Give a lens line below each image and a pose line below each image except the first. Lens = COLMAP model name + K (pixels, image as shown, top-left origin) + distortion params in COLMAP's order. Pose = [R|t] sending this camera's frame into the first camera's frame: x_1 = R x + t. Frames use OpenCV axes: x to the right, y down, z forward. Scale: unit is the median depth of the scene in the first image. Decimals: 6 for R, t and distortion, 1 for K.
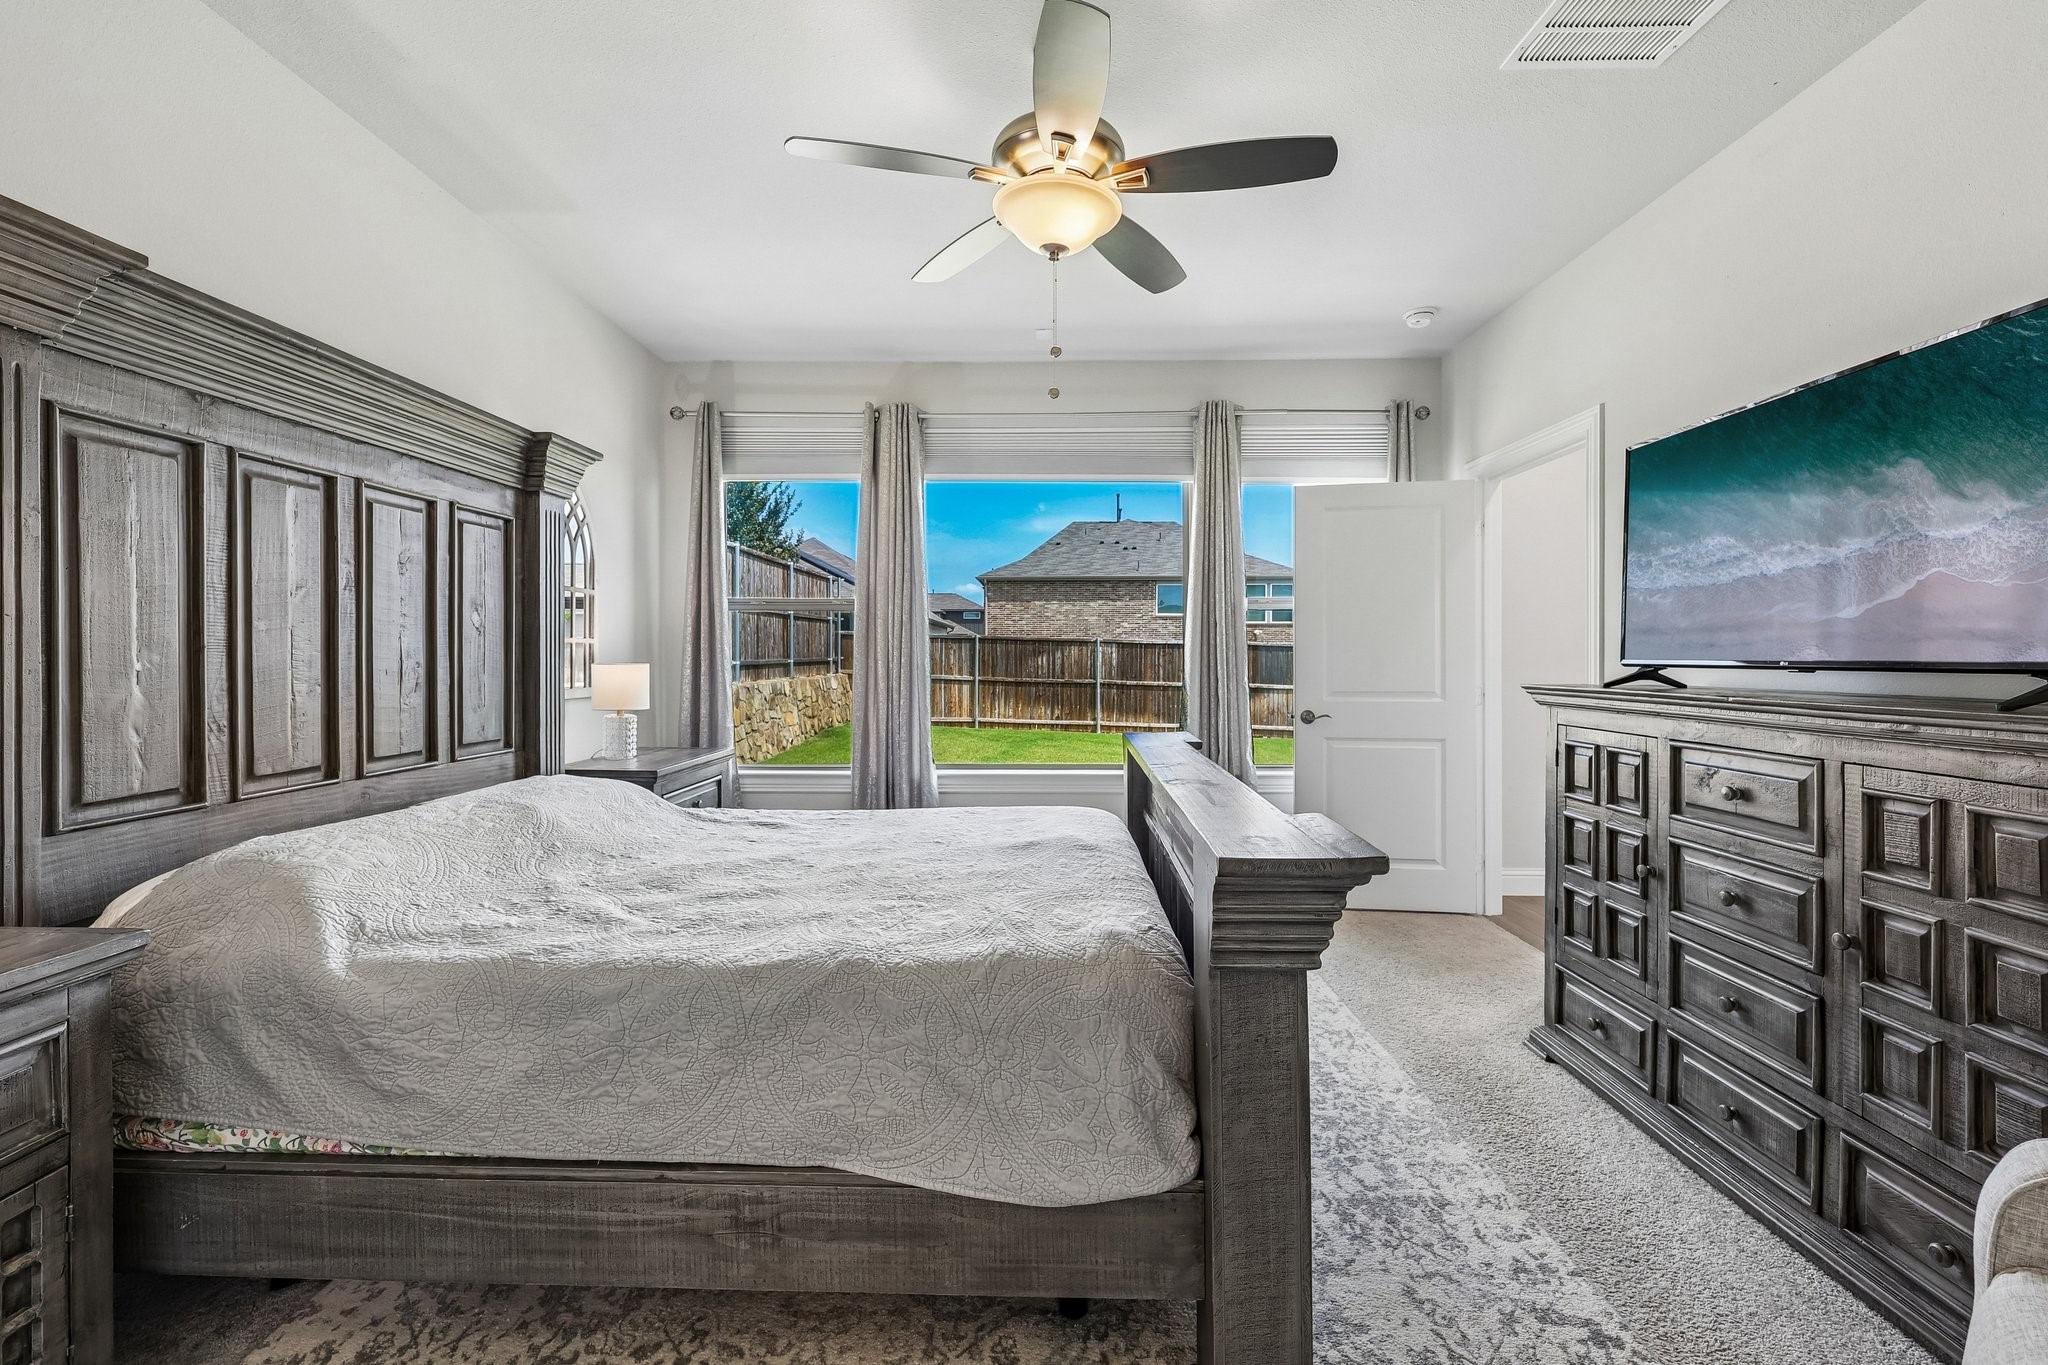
lens RADIAL K [[856.8, 0, 1022.7], [0, 856.8, 660.1], [0, 0, 1]] dist [0.001052, 0.000079]
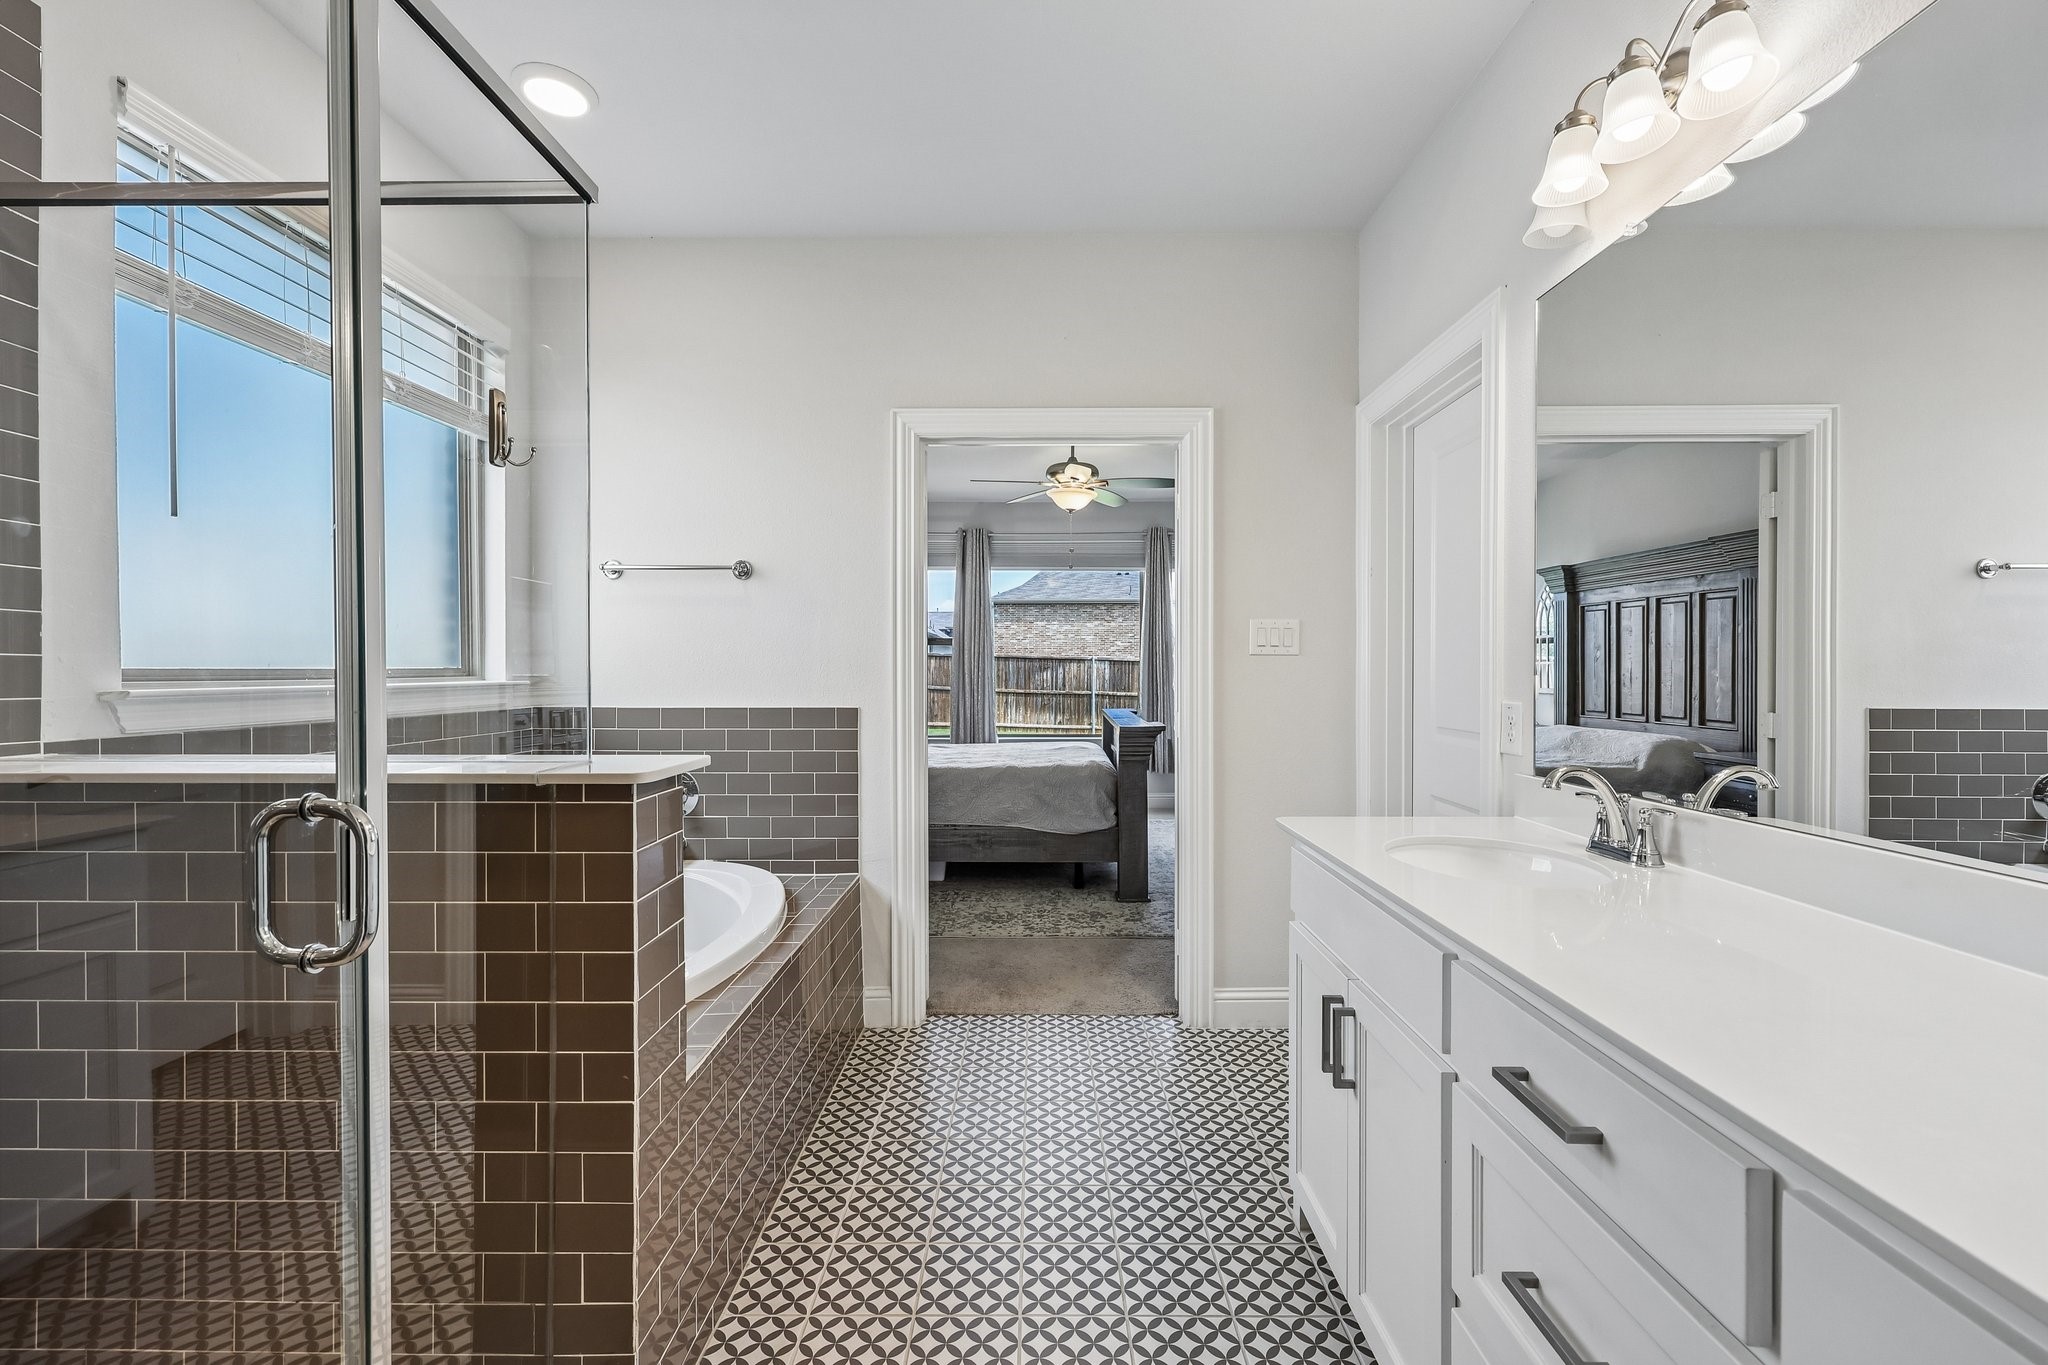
lens RADIAL K [[832.9, 0, 1033.4], [0, 832.9, 678.7], [0, 0, 1]] dist [-0.001937, 0.000053]
pose [[0.999903, 0.000634, 0.013940, -0.156608], [-0.000688, 0.999992, 0.003927, 0.009190], [-0.013937, -0.003936, 0.999895, -2.110490]]
